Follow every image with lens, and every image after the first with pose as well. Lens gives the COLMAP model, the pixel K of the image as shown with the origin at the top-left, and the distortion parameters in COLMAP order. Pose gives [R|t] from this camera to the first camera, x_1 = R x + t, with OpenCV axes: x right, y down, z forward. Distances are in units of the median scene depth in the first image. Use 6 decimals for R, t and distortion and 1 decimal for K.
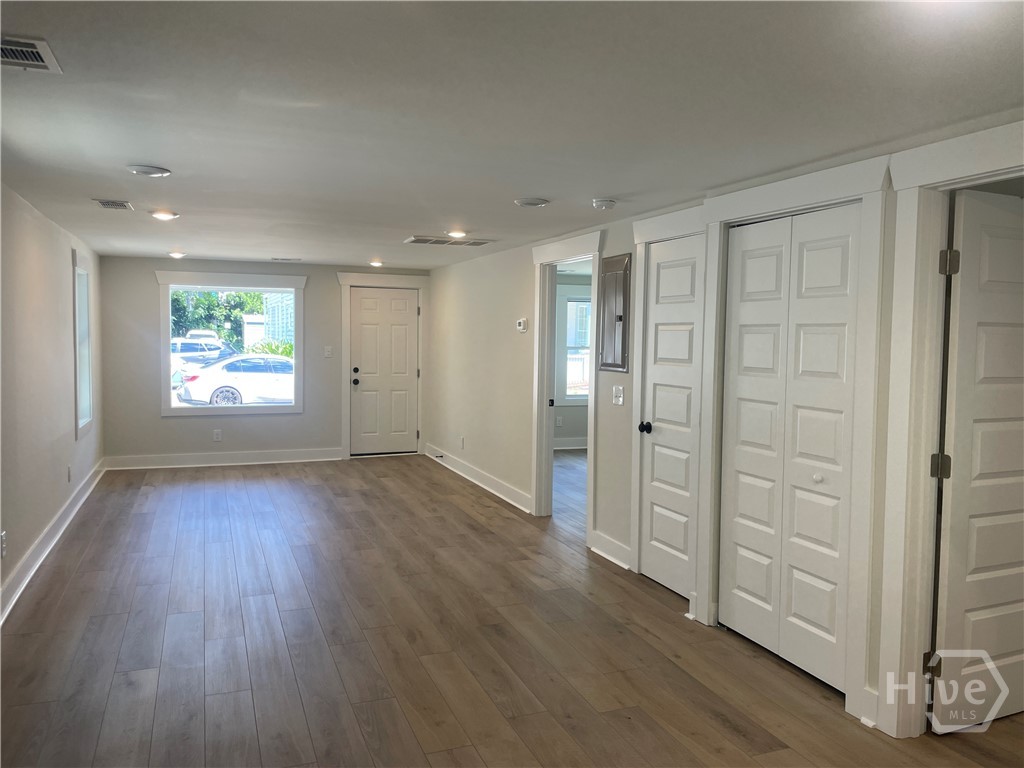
lens RADIAL K [[777.7, 0, 512.0], [0, 777.7, 384.0], [0, 0, 1]] dist [0.105202, -0.149348]
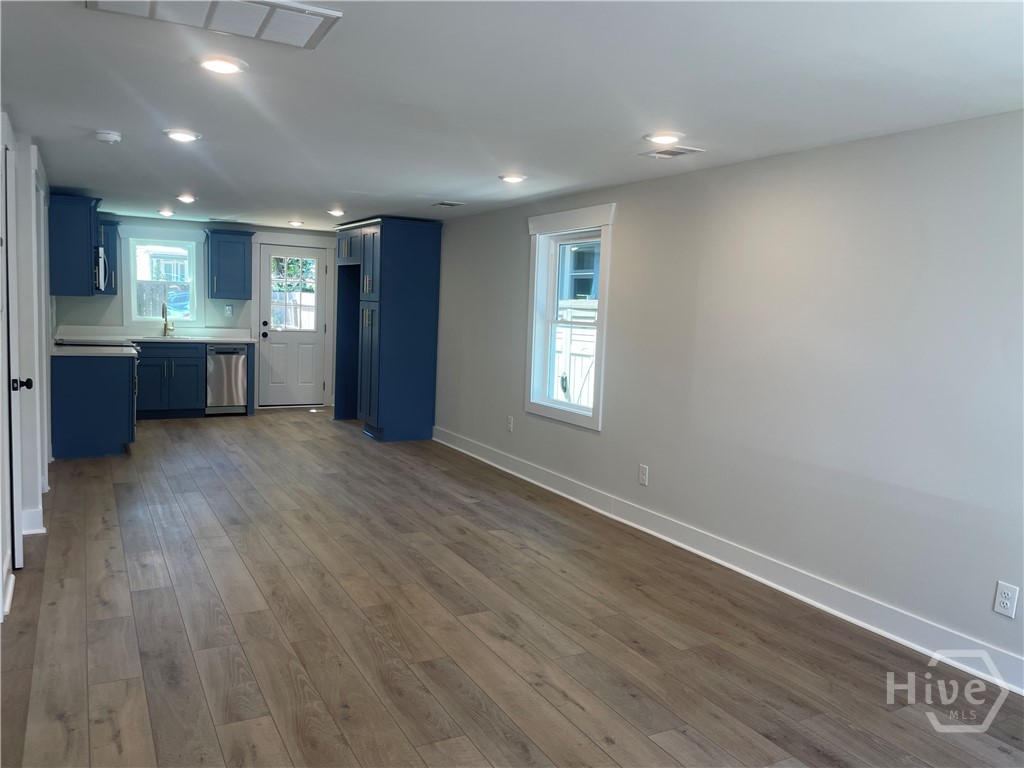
lens RADIAL K [[777.7, 0, 512.0], [0, 777.7, 384.0], [0, 0, 1]] dist [0.105202, -0.149348]
pose [[-0.991224, -0.040872, -0.125718, -0.207232], [-0.060868, 0.985305, 0.159590, -0.091456], [0.117348, 0.165841, -0.979146, 1.615225]]
